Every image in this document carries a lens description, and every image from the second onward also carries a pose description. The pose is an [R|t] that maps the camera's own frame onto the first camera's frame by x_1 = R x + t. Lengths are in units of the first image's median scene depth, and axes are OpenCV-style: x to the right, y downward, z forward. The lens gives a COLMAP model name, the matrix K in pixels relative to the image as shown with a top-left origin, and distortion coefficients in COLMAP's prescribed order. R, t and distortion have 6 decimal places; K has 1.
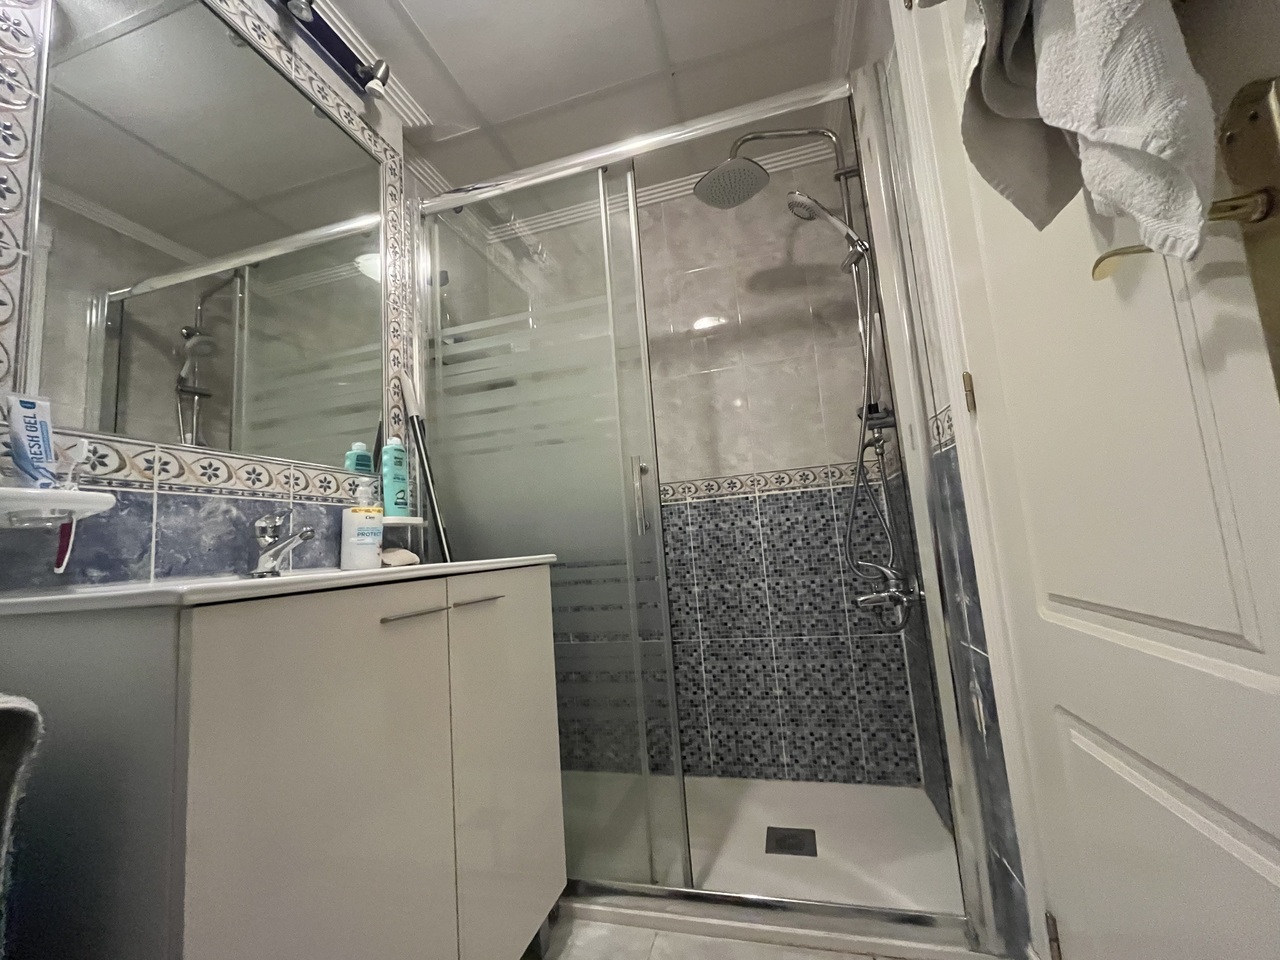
lens RADIAL K [[523.0, 0, 636.9], [0, 523.0, 479.7], [0, 0, 1]] dist [-0.003695, 0.000176]
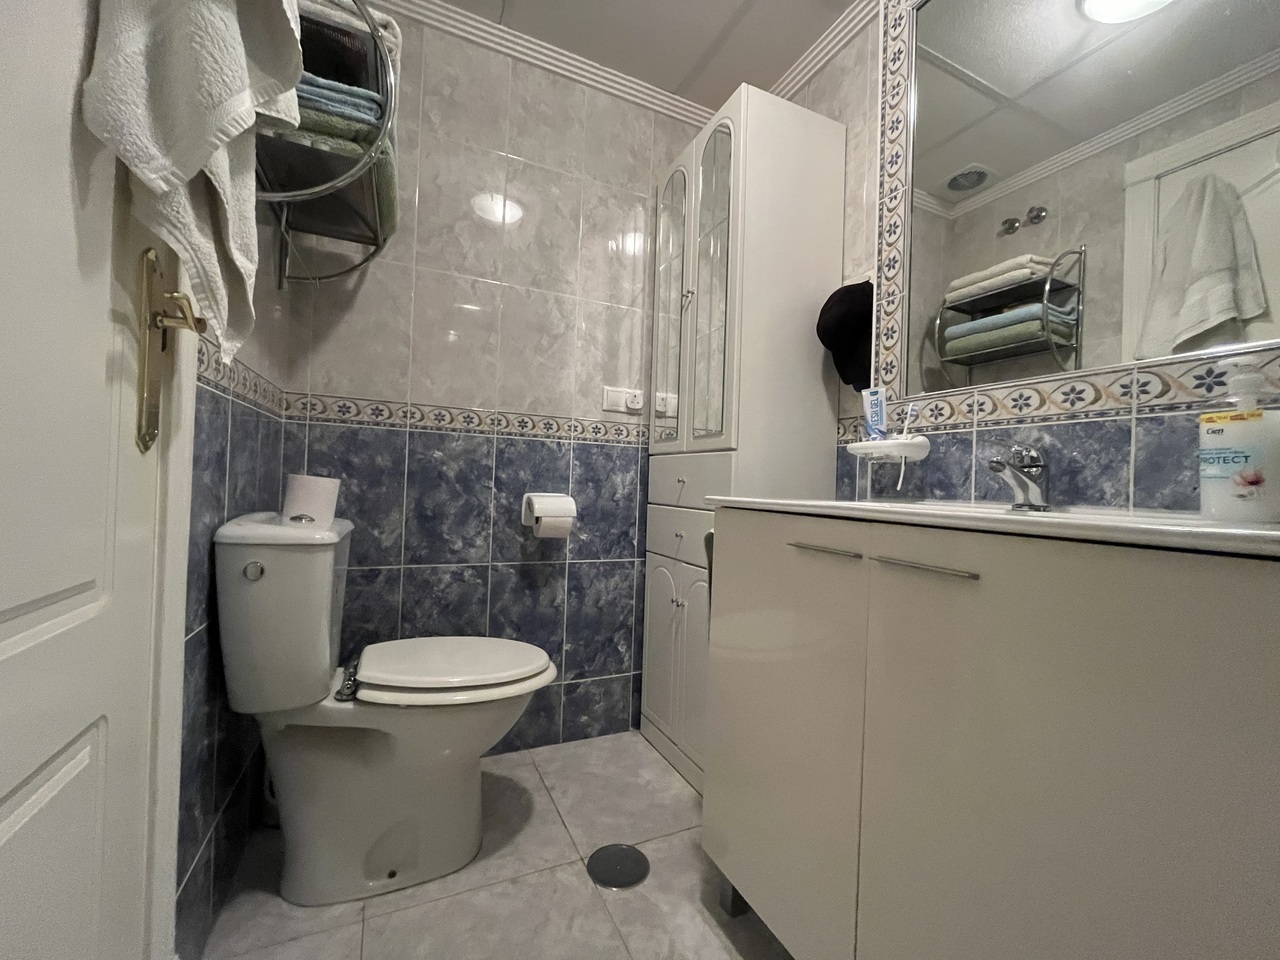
lens RADIAL K [[523.0, 0, 636.9], [0, 523.0, 479.7], [0, 0, 1]] dist [-0.003695, 0.000176]
pose [[-0.760076, 0.019733, -0.649535, 0.428894], [0.082469, 0.994386, -0.066294, 0.144011], [0.644580, -0.103955, -0.757436, 1.303517]]
